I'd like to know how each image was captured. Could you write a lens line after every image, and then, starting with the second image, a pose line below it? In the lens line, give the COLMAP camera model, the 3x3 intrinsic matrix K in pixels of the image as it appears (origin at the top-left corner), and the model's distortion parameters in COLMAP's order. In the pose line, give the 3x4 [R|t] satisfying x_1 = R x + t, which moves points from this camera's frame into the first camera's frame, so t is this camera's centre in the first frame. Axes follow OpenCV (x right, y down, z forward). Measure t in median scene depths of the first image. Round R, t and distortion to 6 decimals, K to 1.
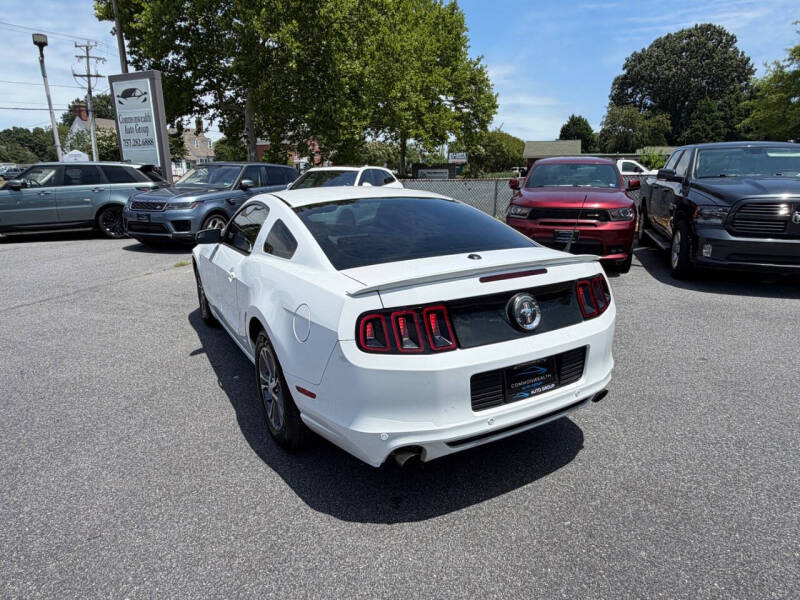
lens RADIAL K [[472.3, 0, 401.2], [0, 472.3, 300.8], [0, 0, 1]] dist [0.001231, 0.000093]
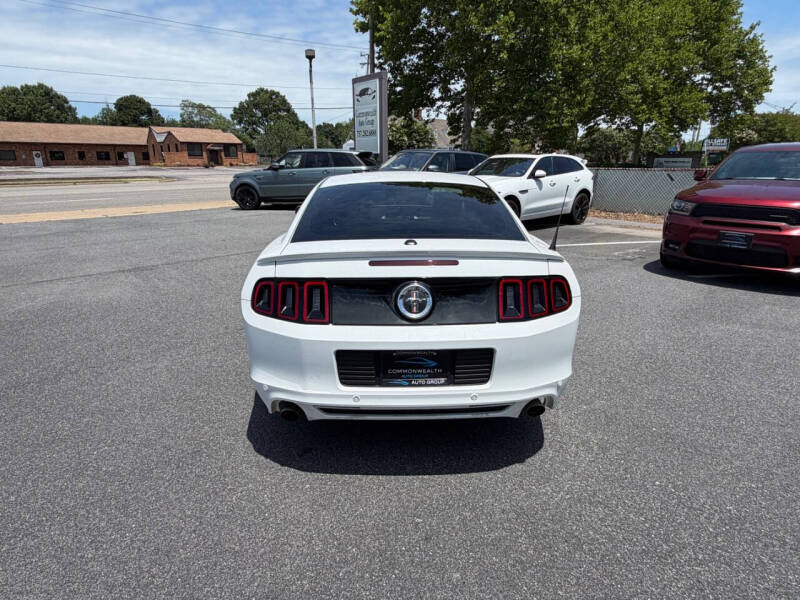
lens RADIAL K [[442.8, 0, 408.5], [0, 442.8, 300.2], [0, 0, 1]] dist [0.000613, 0.000194]
pose [[0.889214, 0.147358, -0.433110, 0.114493], [-0.129270, 0.989057, 0.071105, -0.007400], [0.438848, -0.007240, 0.898532, 0.029126]]
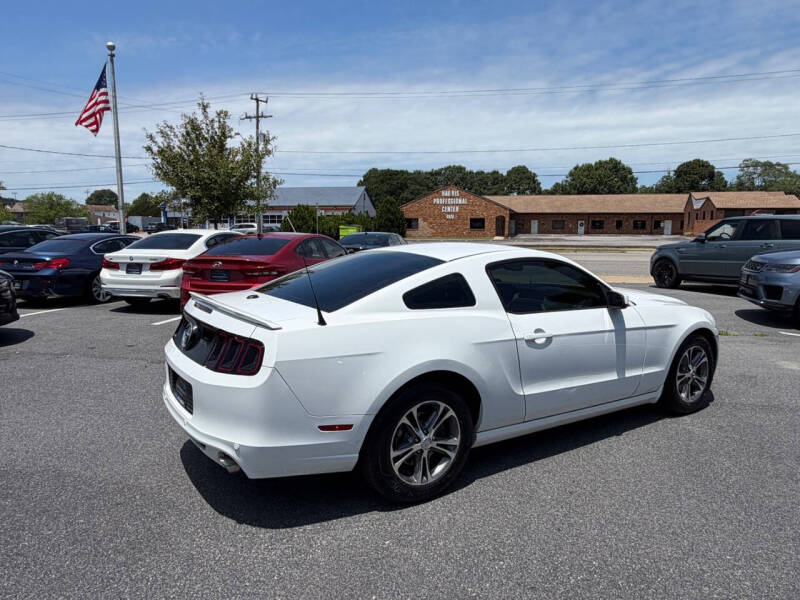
lens RADIAL K [[539.4, 0, 415.6], [0, 539.4, 305.0], [0, 0, 1]] dist [-0.007252, 0.005119]
pose [[0.102528, 0.150008, -0.983354, 0.308014], [-0.265802, 0.956749, 0.118236, -0.068694], [0.958560, 0.249255, 0.137966, 0.240042]]
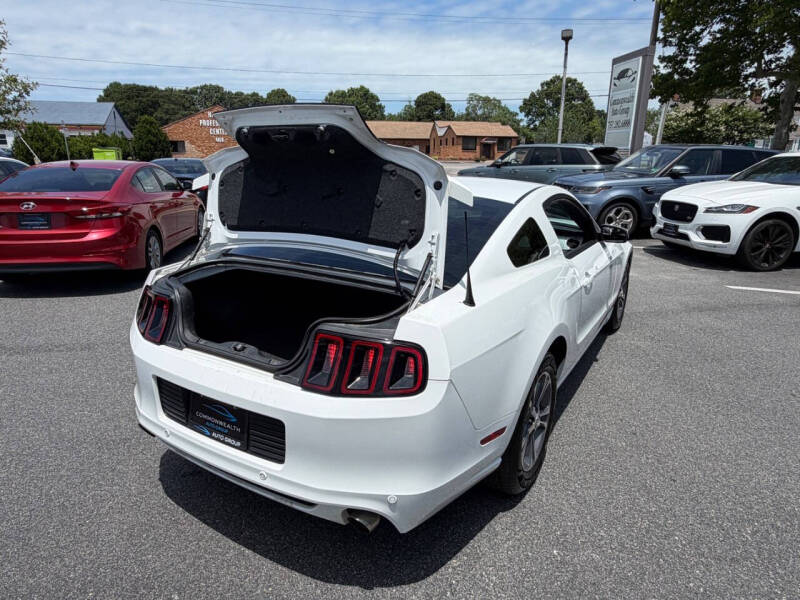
lens RADIAL K [[495.5, 0, 411.5], [0, 495.5, 298.8], [0, 0, 1]] dist [-0.006326, 0.007434]
pose [[0.513163, 0.255329, -0.819433, 0.195904], [-0.238696, 0.959518, 0.149496, -0.043614], [0.824432, 0.118880, 0.553335, 0.138254]]
